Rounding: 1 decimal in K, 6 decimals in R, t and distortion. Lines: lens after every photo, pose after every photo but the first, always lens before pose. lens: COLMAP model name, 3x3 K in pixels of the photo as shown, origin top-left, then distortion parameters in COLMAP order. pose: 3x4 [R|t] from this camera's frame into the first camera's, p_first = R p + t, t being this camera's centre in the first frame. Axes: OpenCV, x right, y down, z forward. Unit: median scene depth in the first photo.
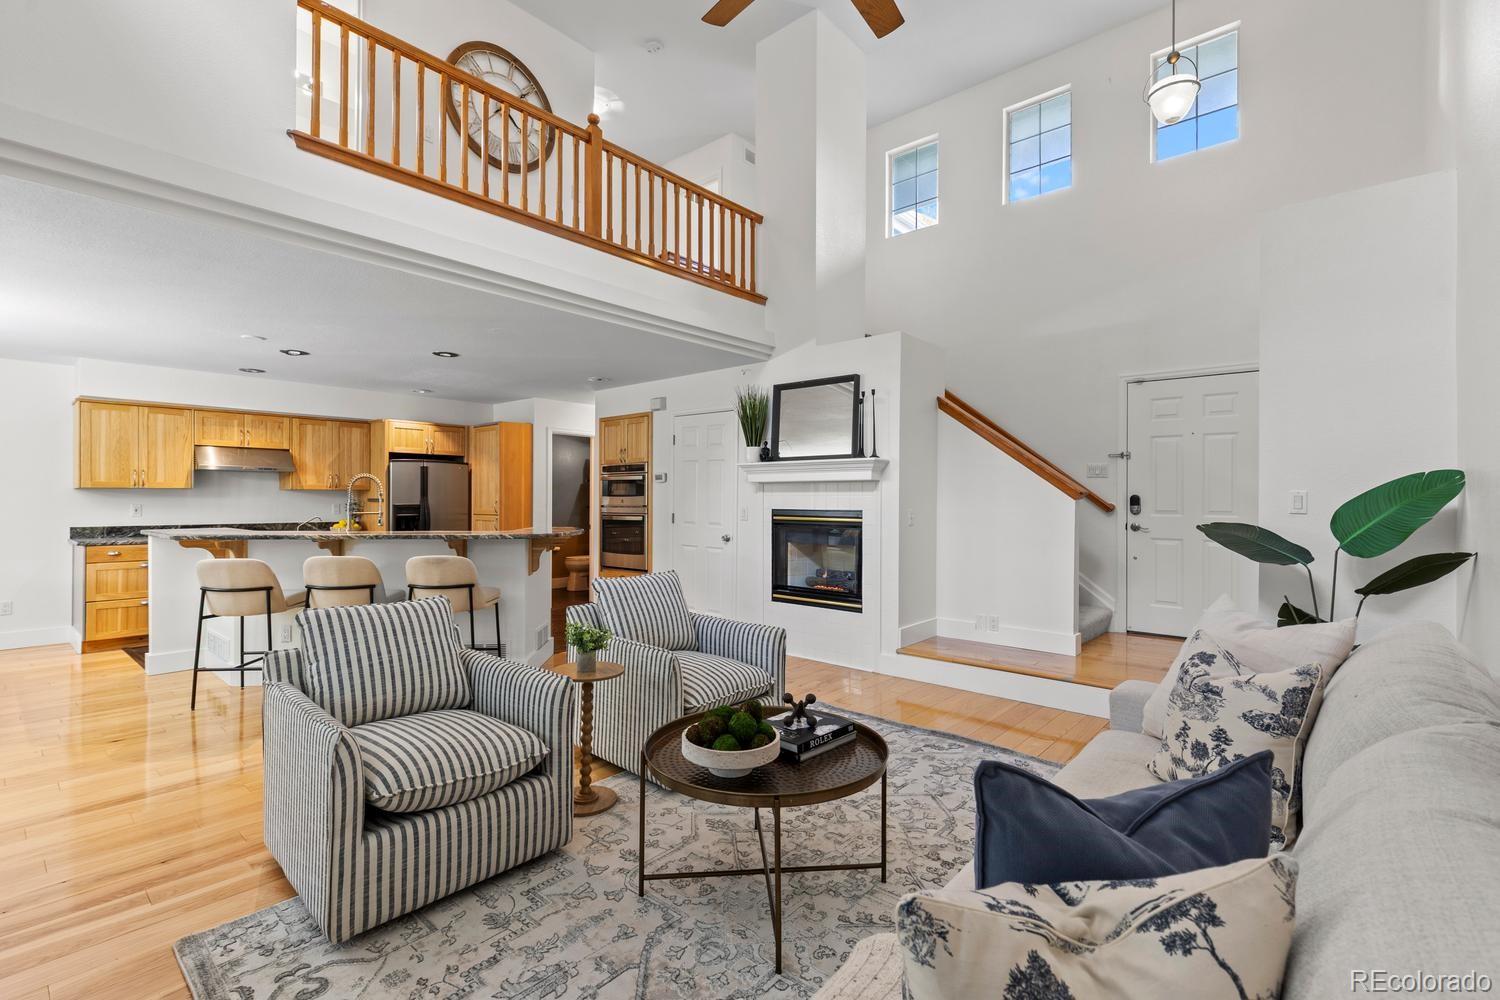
lens RADIAL K [[674.6, 0, 756.4], [0, 674.6, 493.5], [0, 0, 1]] dist [0.001697, -0.000373]
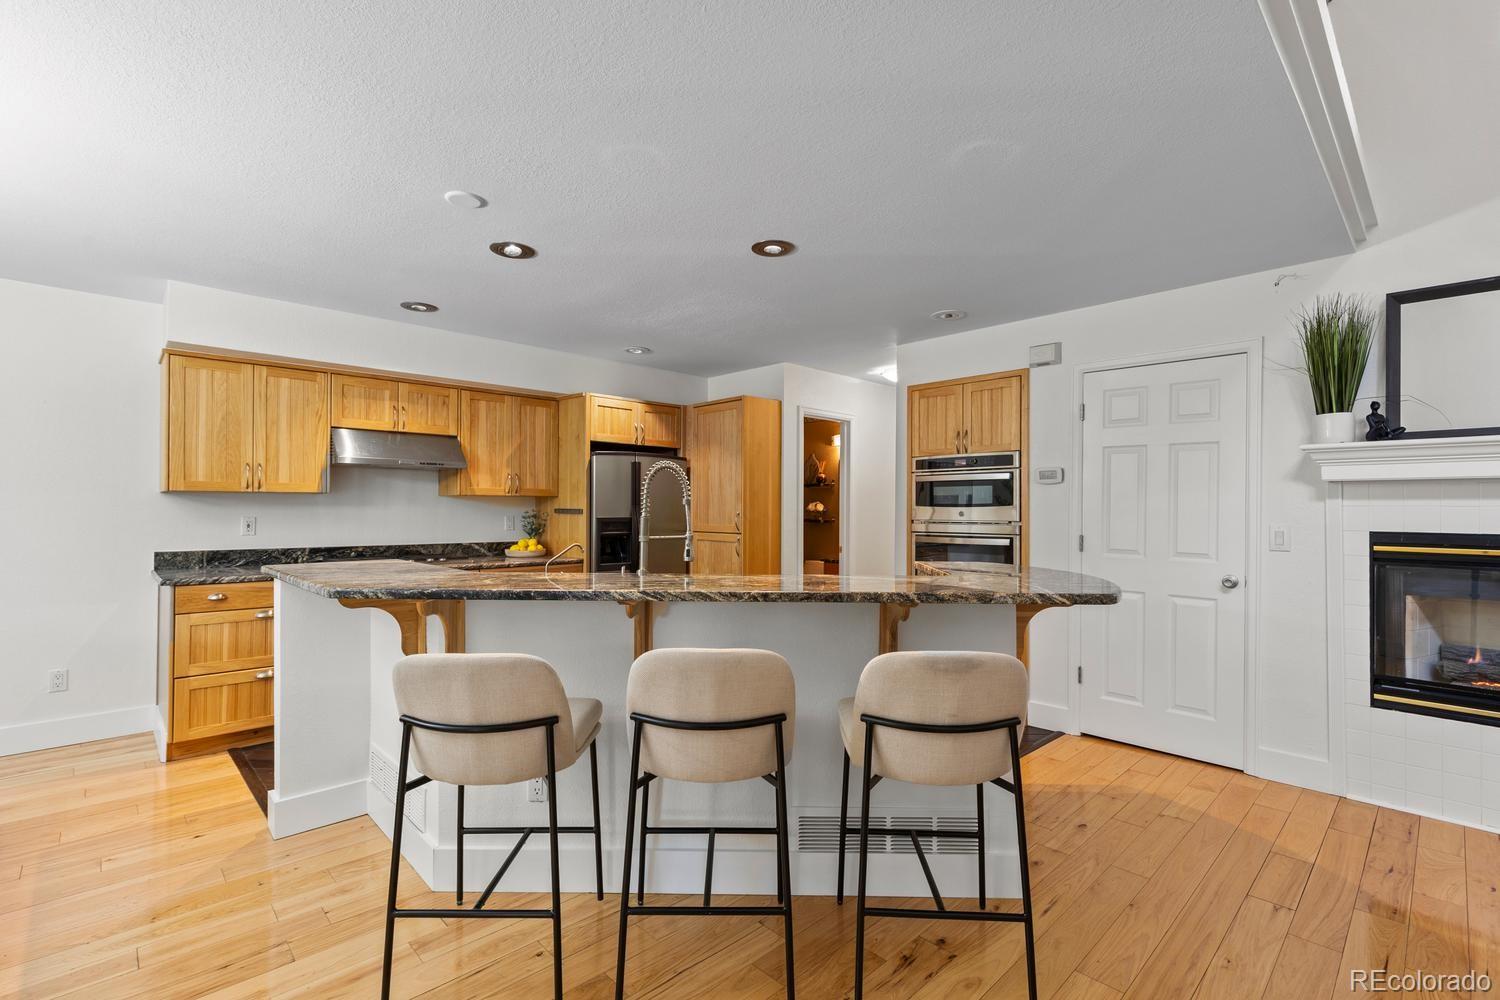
lens RADIAL K [[674.6, 0, 755.1], [0, 674.6, 502.0], [0, 0, 1]] dist [0.001697, -0.000373]
pose [[0.995953, 0.002178, -0.089852, -0.384550], [-0.002474, 0.999992, -0.003183, 0.002848], [0.089844, 0.003393, 0.995950, 0.406659]]
